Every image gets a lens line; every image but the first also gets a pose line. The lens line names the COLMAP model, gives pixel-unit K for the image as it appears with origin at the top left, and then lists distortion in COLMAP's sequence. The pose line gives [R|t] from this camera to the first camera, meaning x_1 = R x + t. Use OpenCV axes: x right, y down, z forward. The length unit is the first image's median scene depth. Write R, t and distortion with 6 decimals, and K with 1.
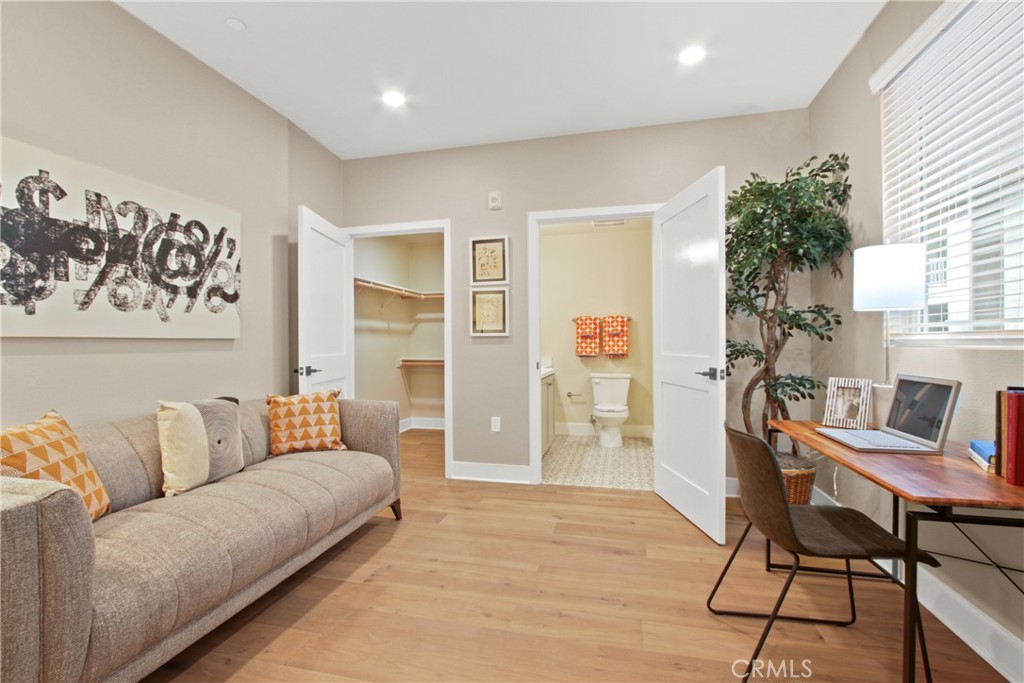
lens RADIAL K [[480.5, 0, 505.8], [0, 480.5, 346.6], [0, 0, 1]] dist [-0.017445, 0.000802]
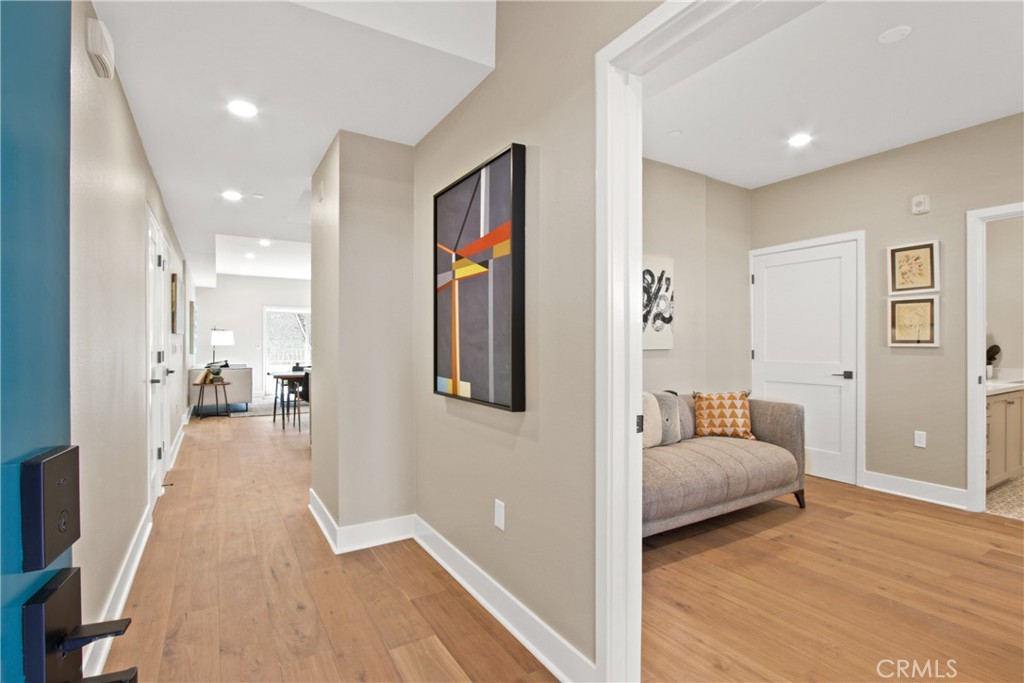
lens RADIAL K [[480.5, 0, 505.8], [0, 480.5, 346.6], [0, 0, 1]] dist [-0.017445, 0.000802]
pose [[0.704609, 0.006440, -0.709567, 0.089432], [-0.007372, 0.999971, 0.001755, -0.024048], [0.709557, 0.003994, 0.704636, -0.333007]]
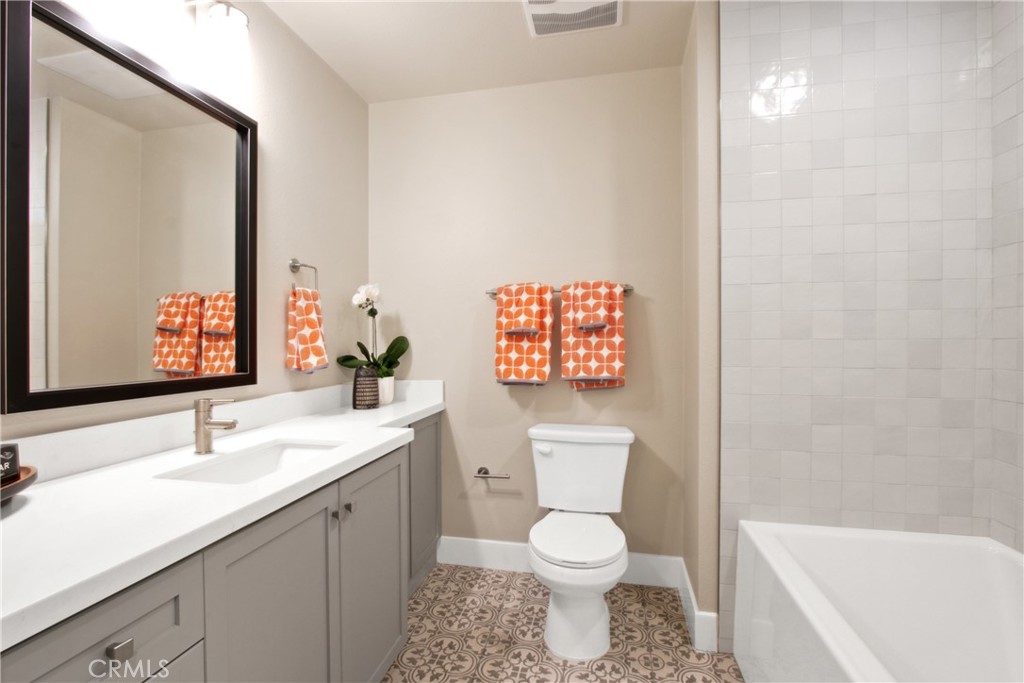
lens RADIAL K [[480.5, 0, 505.8], [0, 480.5, 346.6], [0, 0, 1]] dist [-0.017445, 0.000802]
pose [[0.999636, 0.002730, 0.026837, 0.184318], [-0.002843, 0.999987, 0.004171, -0.015580], [-0.026825, -0.004246, 0.999631, 0.763859]]
